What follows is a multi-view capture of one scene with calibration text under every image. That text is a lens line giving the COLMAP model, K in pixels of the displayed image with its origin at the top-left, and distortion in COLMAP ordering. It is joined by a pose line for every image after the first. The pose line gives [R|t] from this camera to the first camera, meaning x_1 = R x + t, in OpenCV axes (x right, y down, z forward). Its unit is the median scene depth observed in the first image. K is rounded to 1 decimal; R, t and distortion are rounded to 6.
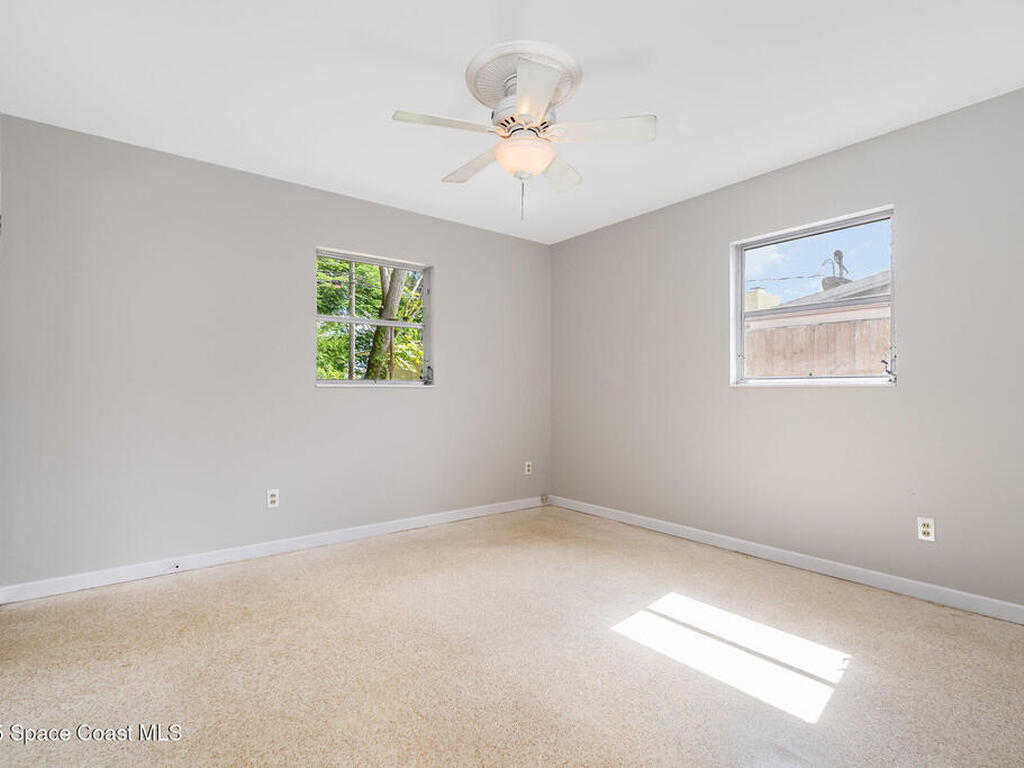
lens RADIAL K [[507.8, 0, 533.5], [0, 507.8, 387.2], [0, 0, 1]] dist [-0.000098, 0.000160]
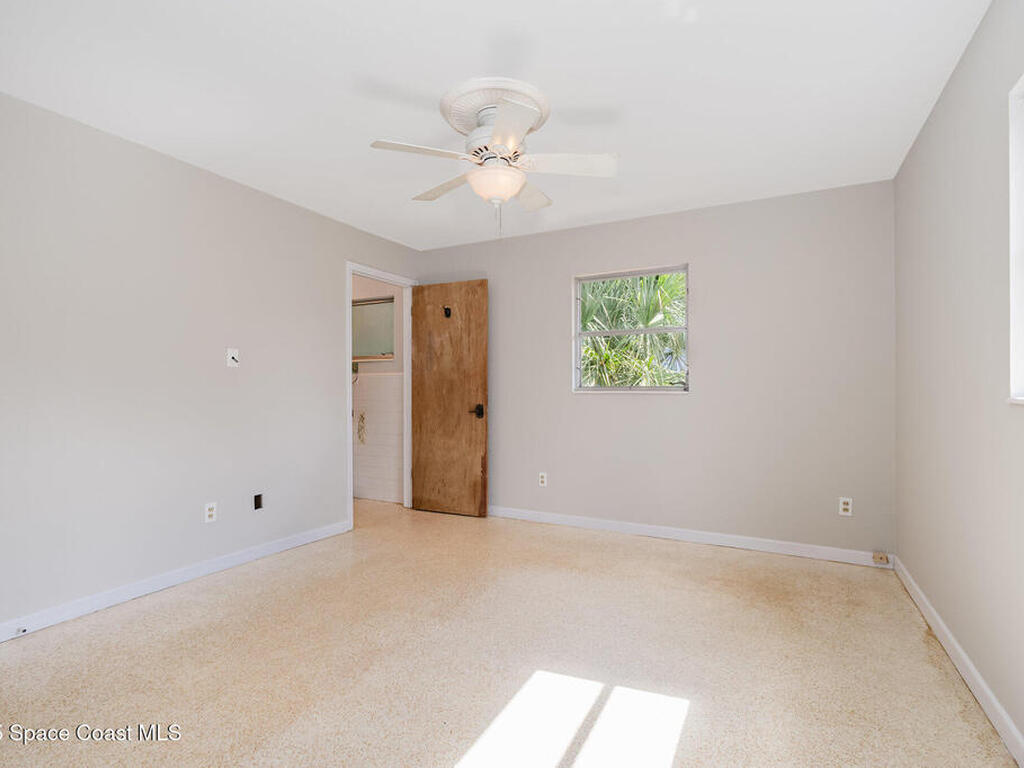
lens RADIAL K [[507.8, 0, 533.5], [0, 507.8, 387.2], [0, 0, 1]] dist [-0.000098, 0.000160]
pose [[0.407450, -0.008924, -0.913184, 0.705014], [0.006916, 0.999954, -0.006686, -0.008688], [0.913201, -0.003592, 0.407493, 0.476322]]
